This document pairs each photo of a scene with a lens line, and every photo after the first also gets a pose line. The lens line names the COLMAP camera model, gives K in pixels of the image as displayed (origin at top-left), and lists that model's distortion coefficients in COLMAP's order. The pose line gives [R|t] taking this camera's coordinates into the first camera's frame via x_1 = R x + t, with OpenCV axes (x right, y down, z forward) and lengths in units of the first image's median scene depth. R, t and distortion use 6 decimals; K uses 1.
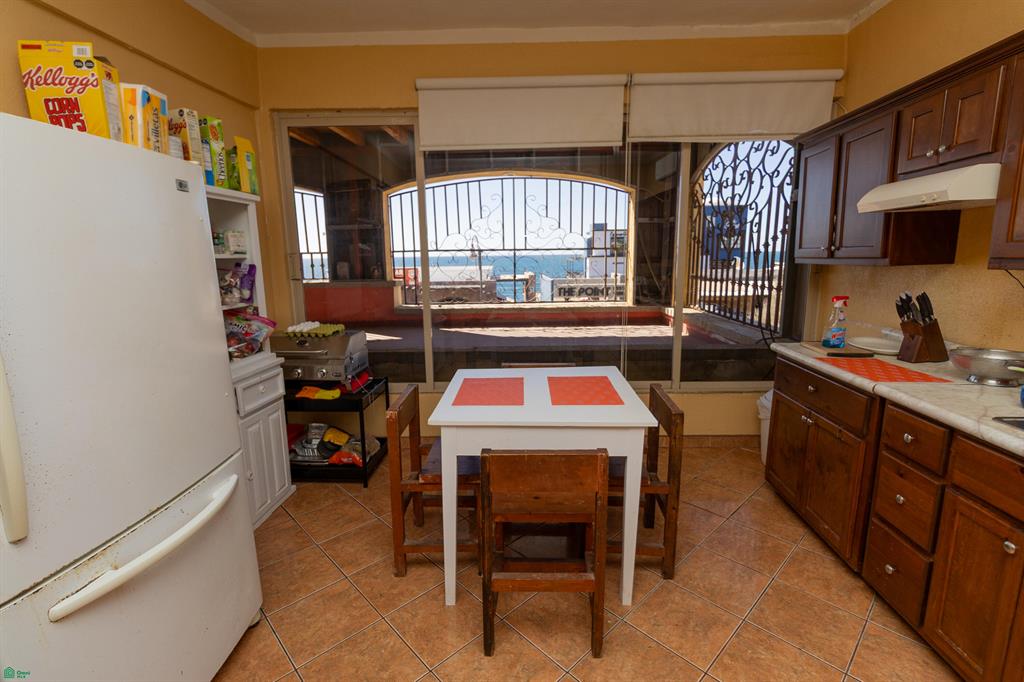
lens RADIAL K [[471.6, 0, 518.1], [0, 471.6, 338.7], [0, 0, 1]] dist [0.001361, 0.000556]
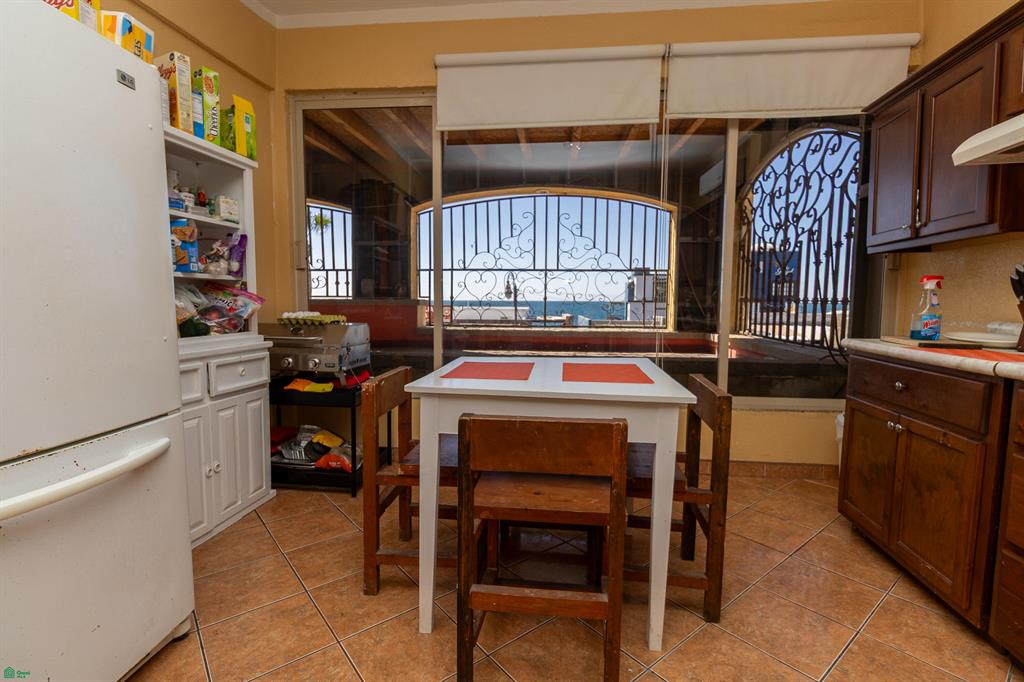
lens RADIAL K [[487.7, 0, 515.3], [0, 487.7, 337.2], [0, 0, 1]] dist [0.002036, 0.000339]
pose [[0.996299, 0.027272, -0.081512, 0.044402], [-0.034903, 0.994987, -0.093718, 0.112825], [0.078547, 0.096216, 0.992256, 0.123898]]
